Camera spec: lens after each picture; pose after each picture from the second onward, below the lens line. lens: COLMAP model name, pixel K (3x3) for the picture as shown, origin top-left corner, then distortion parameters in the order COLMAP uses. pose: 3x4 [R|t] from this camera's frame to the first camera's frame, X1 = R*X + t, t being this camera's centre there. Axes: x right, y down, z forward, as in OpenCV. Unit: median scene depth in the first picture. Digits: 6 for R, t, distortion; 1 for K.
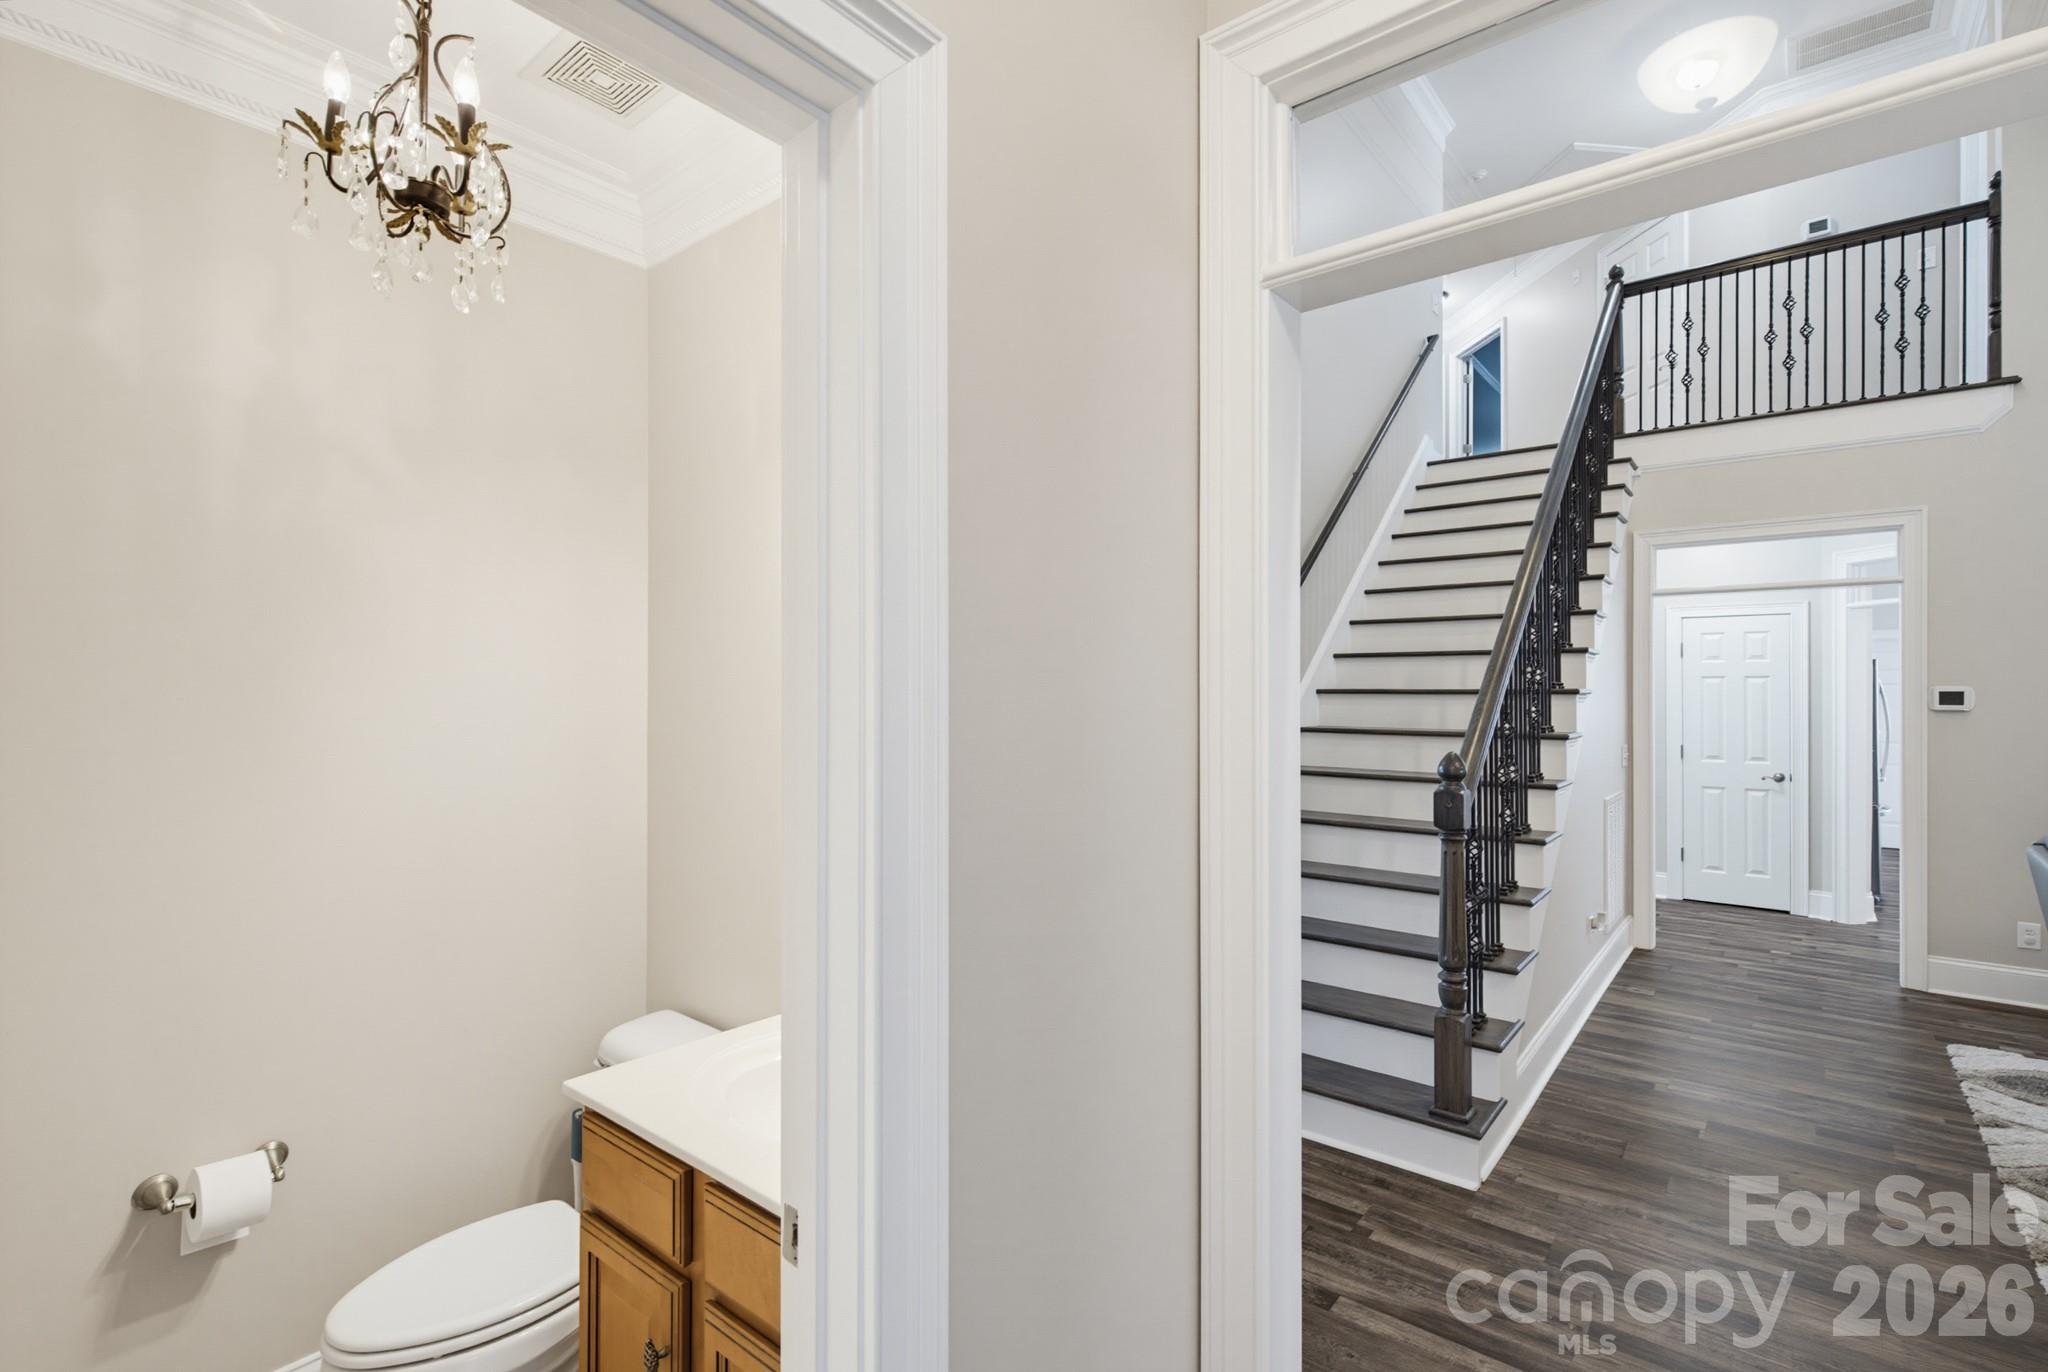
lens RADIAL K [[933.5, 0, 1019.1], [0, 933.5, 690.2], [0, 0, 1]] dist [0.004119, -0.002268]
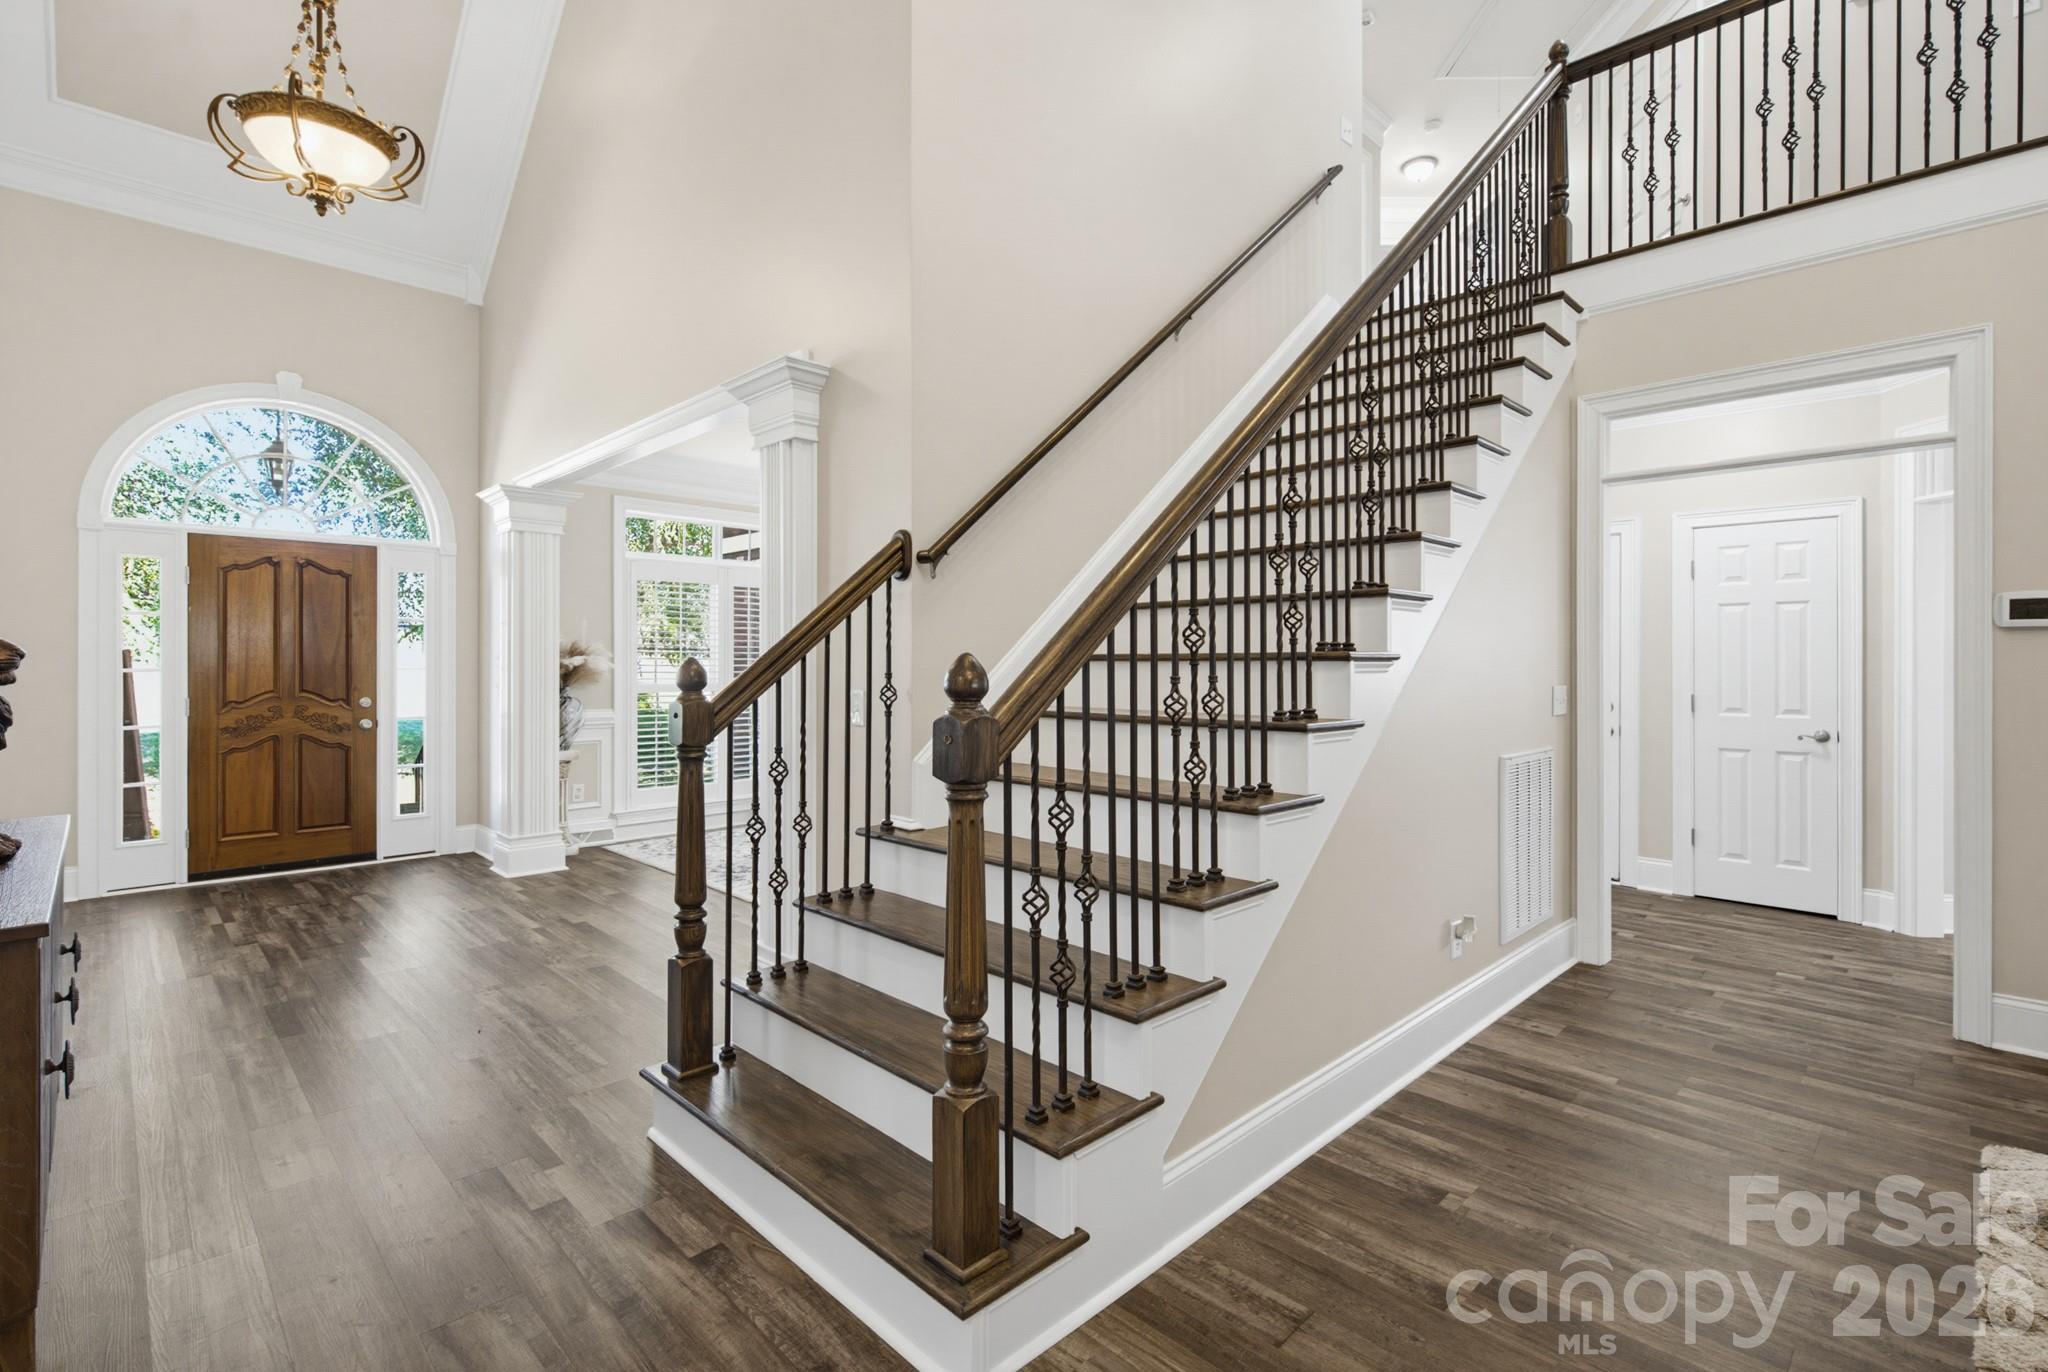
lens RADIAL K [[933.5, 0, 1018.8], [0, 933.5, 666.7], [0, 0, 1]] dist [0.004119, -0.002268]
pose [[0.993776, -0.002982, -0.111357, 0.331254], [0.003546, 0.999982, 0.004870, 0.040878], [0.111341, -0.005234, 0.993769, 0.240696]]
